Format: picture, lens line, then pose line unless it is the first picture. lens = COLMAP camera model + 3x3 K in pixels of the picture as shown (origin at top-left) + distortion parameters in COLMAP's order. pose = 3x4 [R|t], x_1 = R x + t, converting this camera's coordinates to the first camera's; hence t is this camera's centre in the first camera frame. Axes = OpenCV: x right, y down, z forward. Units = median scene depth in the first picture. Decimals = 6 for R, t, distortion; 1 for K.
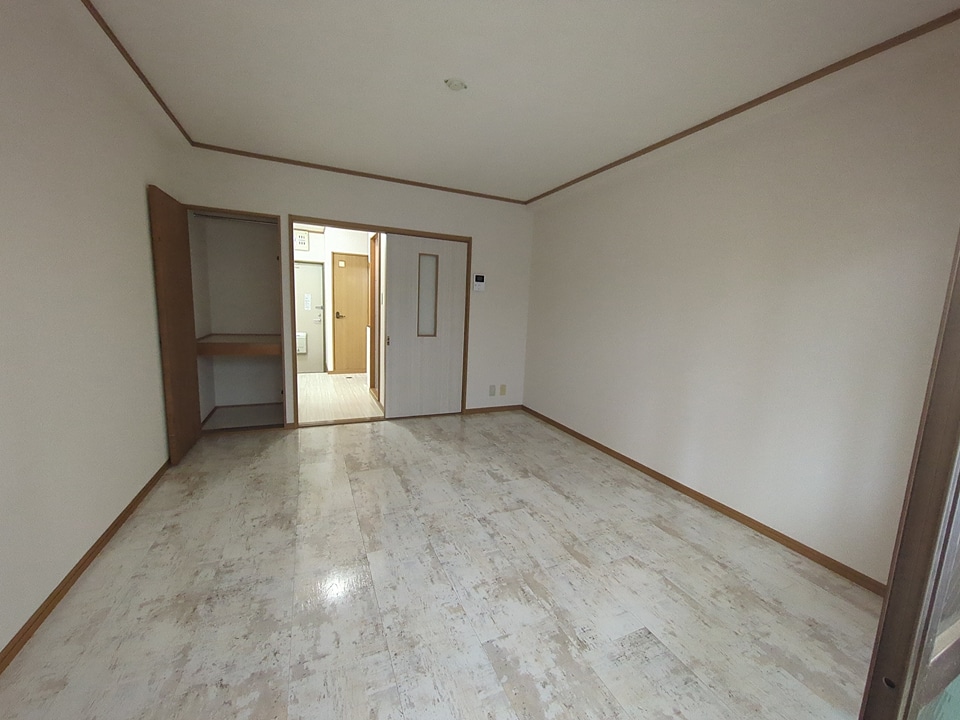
lens RADIAL K [[376.8, 0, 481.1], [0, 376.8, 358.7], [0, 0, 1]] dist [-0.003329, 0.001077]
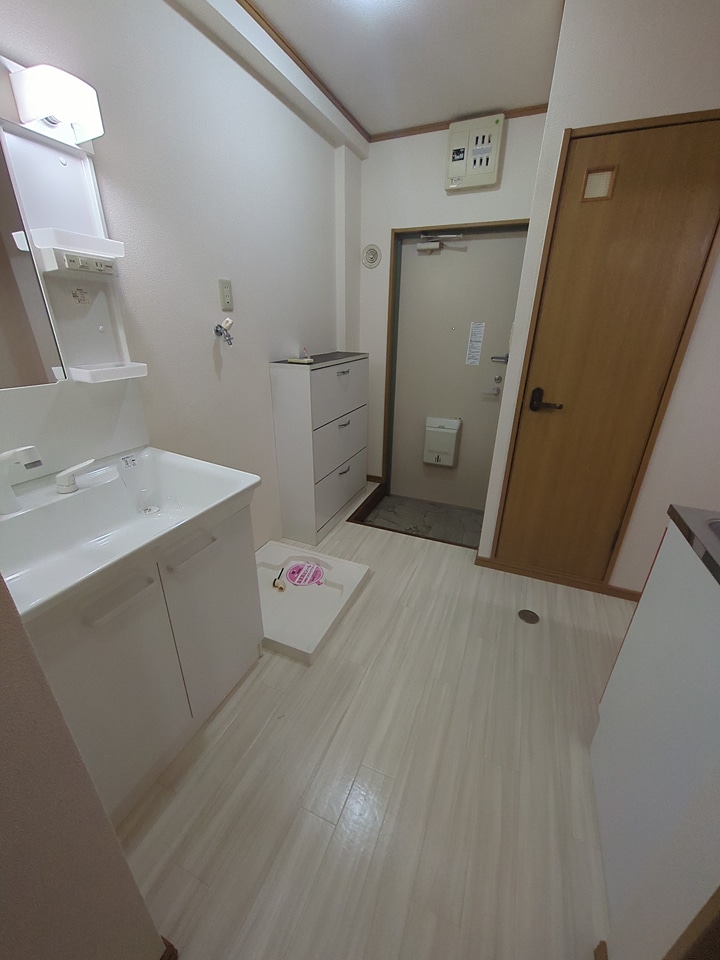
lens RADIAL K [[376.8, 0, 358.5], [0, 376.8, 481.1], [0, 0, 1]] dist [-0.003329, 0.001077]
pose [[0.670329, 0.258259, -0.695674, -0.252883], [-0.084022, 0.957871, 0.274635, -0.121214], [0.737292, -0.125644, 0.663787, 0.691824]]
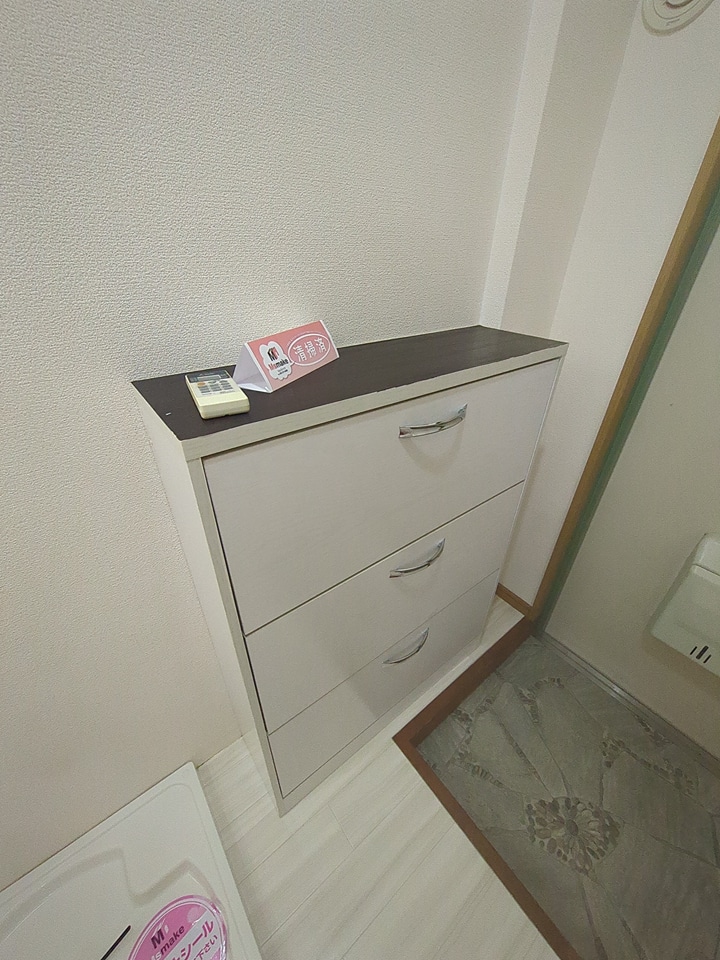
lens RADIAL K [[376.8, 0, 354.9], [0, 376.8, 489.9], [0, 0, 1]] dist [-0.003329, 0.001077]
pose [[0.216546, 0.482597, -0.848651, -0.446475], [-0.133175, 0.875753, 0.464027, -0.149888], [0.967146, 0.012536, 0.253911, 0.885381]]
